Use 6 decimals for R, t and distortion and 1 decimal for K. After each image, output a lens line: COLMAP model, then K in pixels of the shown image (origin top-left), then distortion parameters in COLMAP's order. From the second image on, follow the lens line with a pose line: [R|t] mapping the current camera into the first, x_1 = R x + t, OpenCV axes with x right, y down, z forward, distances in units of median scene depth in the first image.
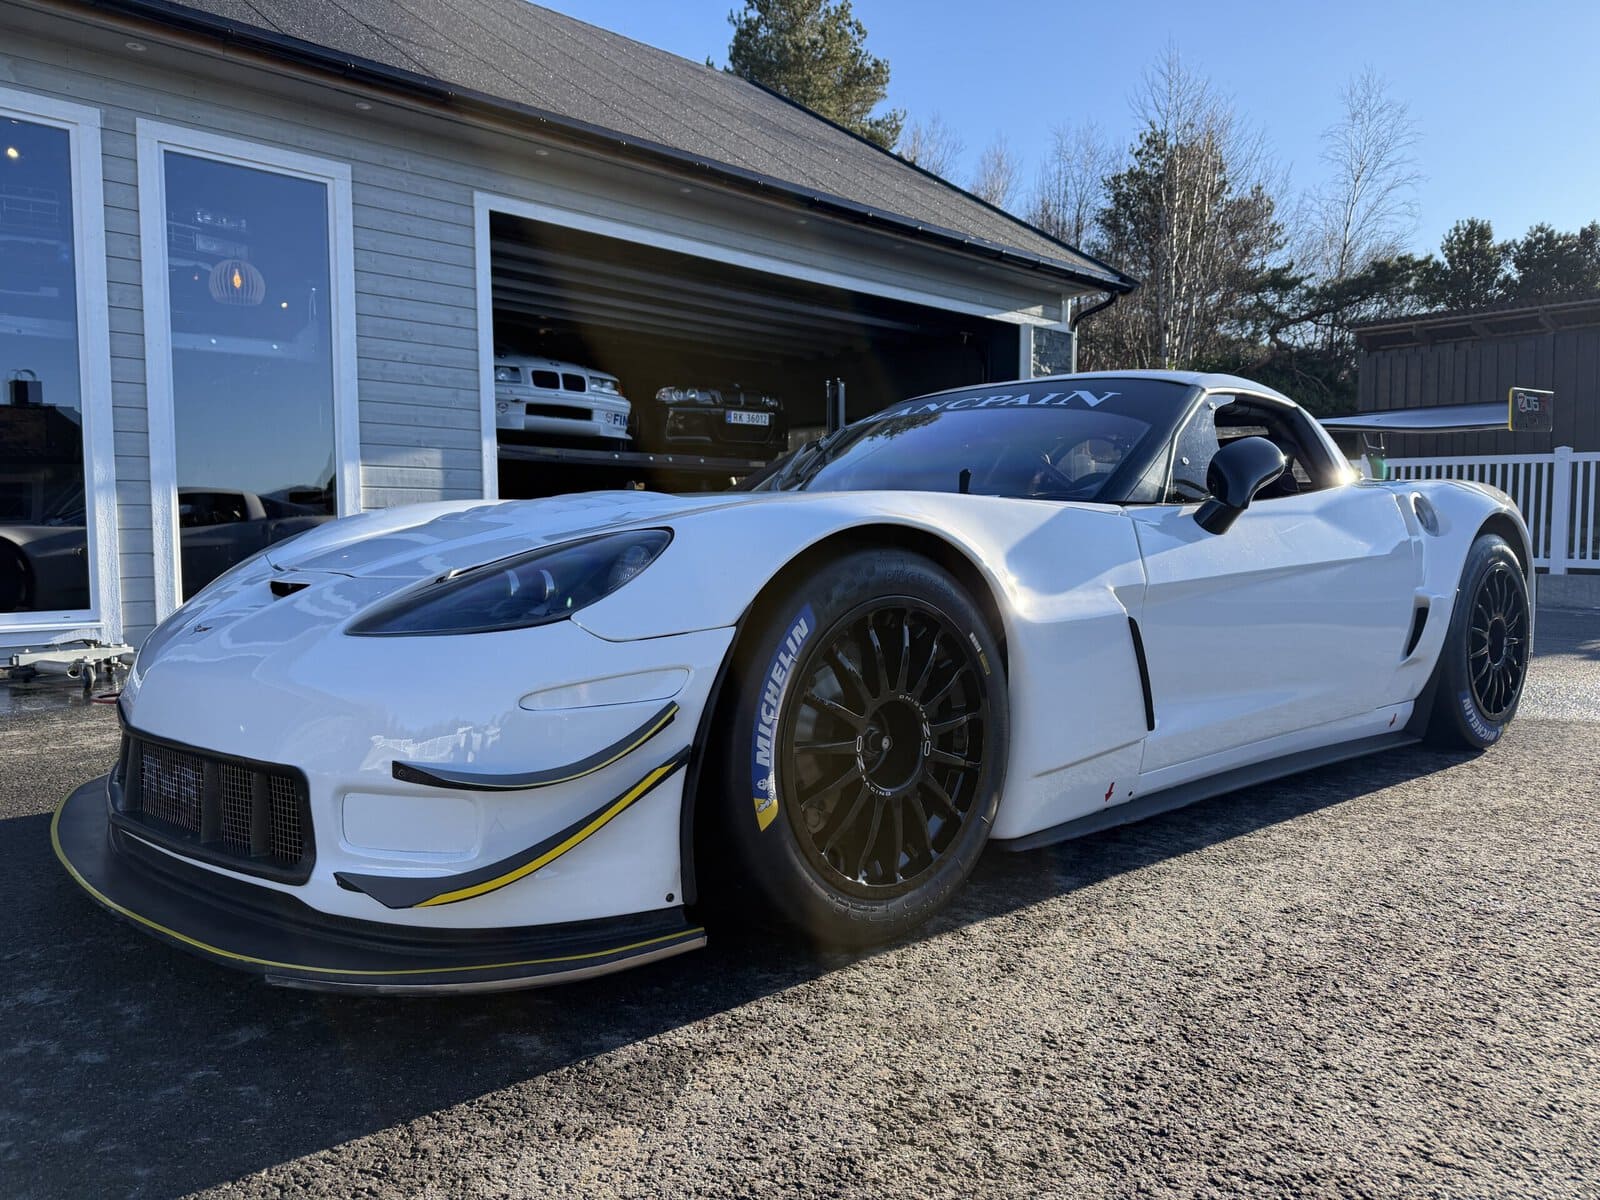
lens RADIAL K [[1119.2, 0, 786.7], [0, 1119.2, 595.6], [0, 0, 1]] dist [0.086234, -0.103112]
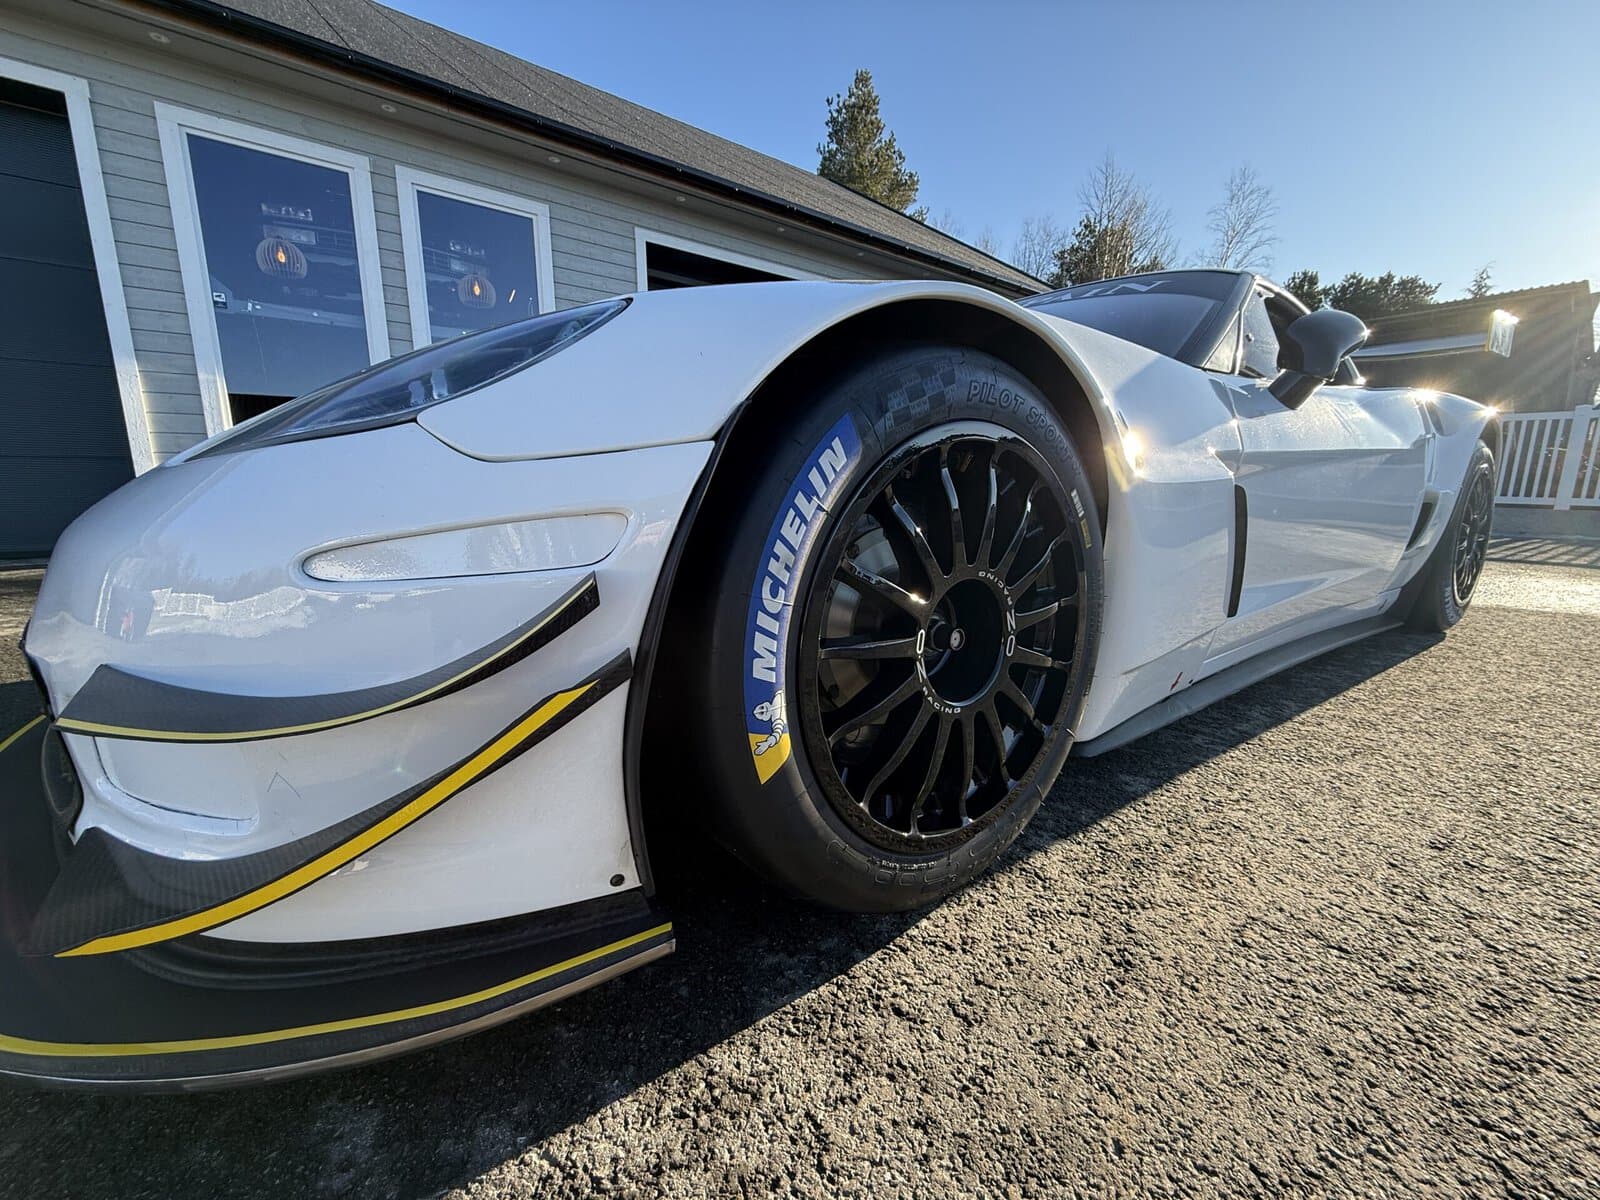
lens RADIAL K [[631.7, 0, 792.2], [0, 631.7, 601.3], [0, 0, 1]] dist [-0.001698, -0.000108]
pose [[0.996267, 0.022346, -0.083378, 0.015955], [-0.011521, 0.991692, 0.128121, 0.050607], [0.085548, -0.126682, 0.988247, 0.517858]]
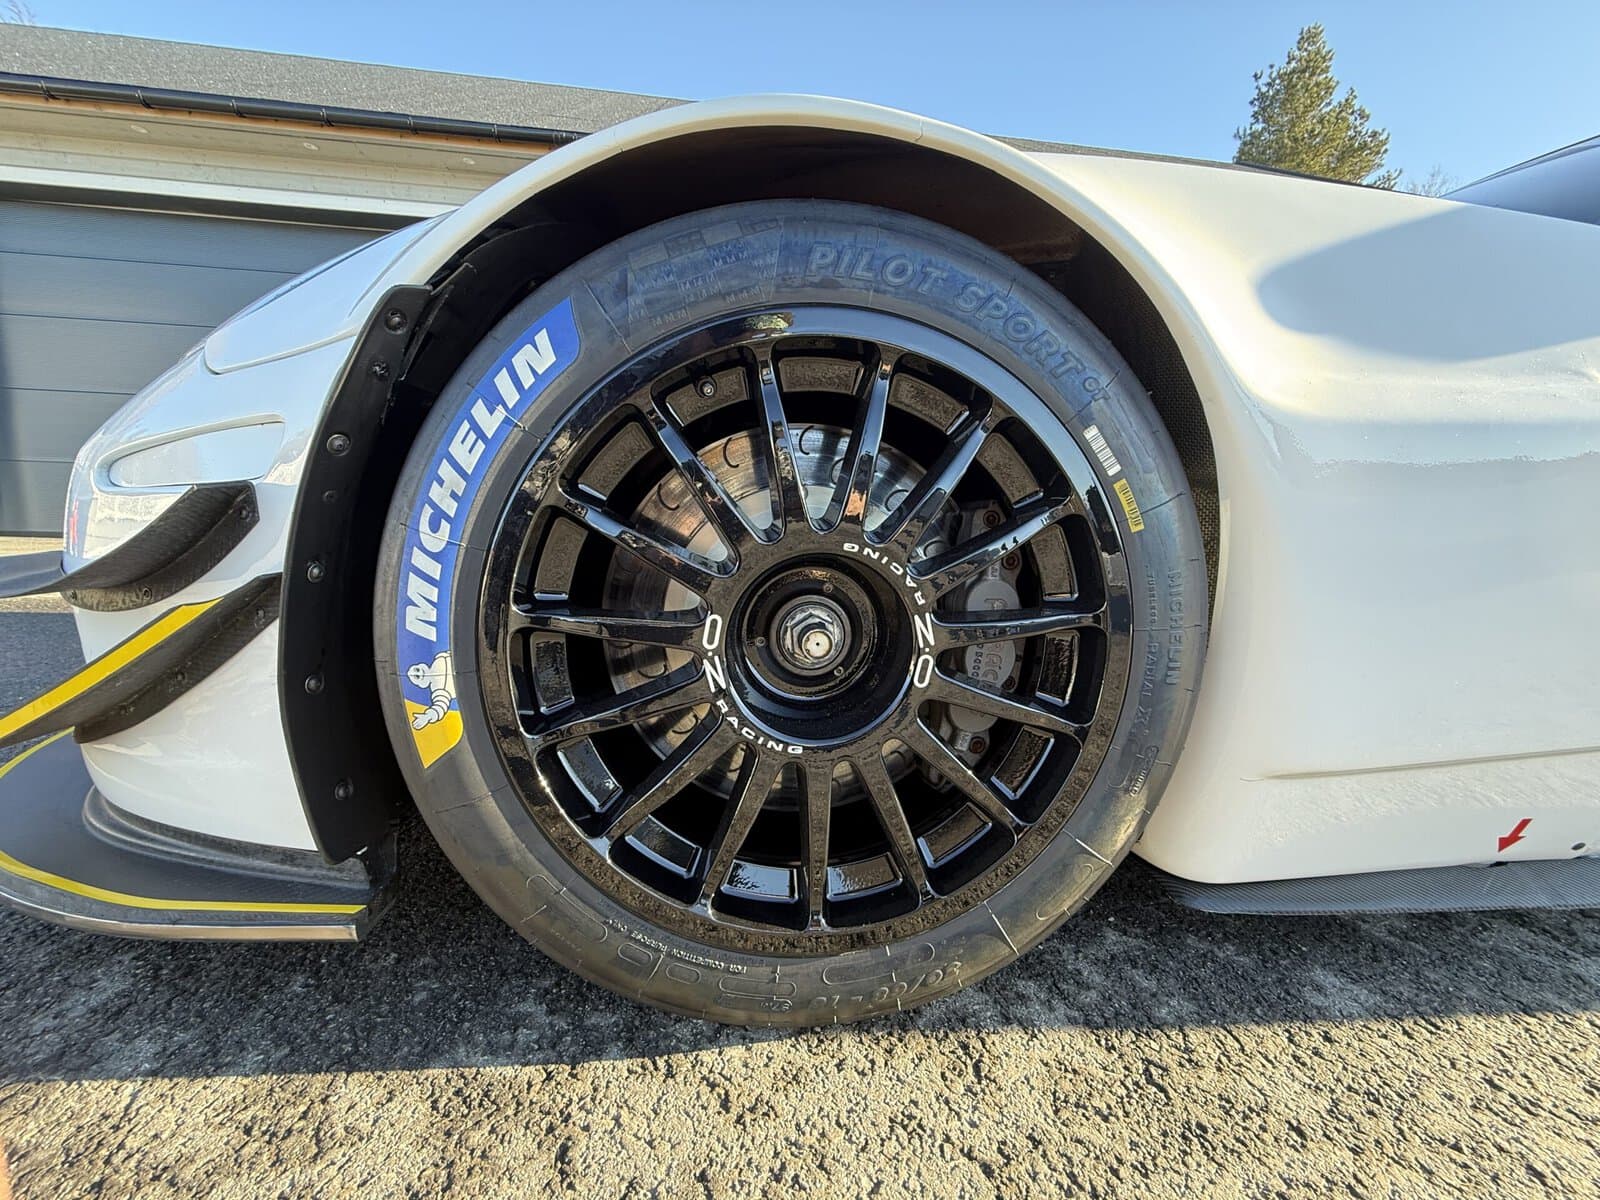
lens RADIAL K [[628.7, 0, 800.0], [0, 628.7, 600.0], [0, 0, 1]] dist [-0.001095, 0.000268]
pose [[0.812109, 0.110482, -0.572950, 0.201234], [-0.066545, 0.993041, 0.097167, 0.076396], [0.579699, -0.040784, 0.813810, 0.674522]]
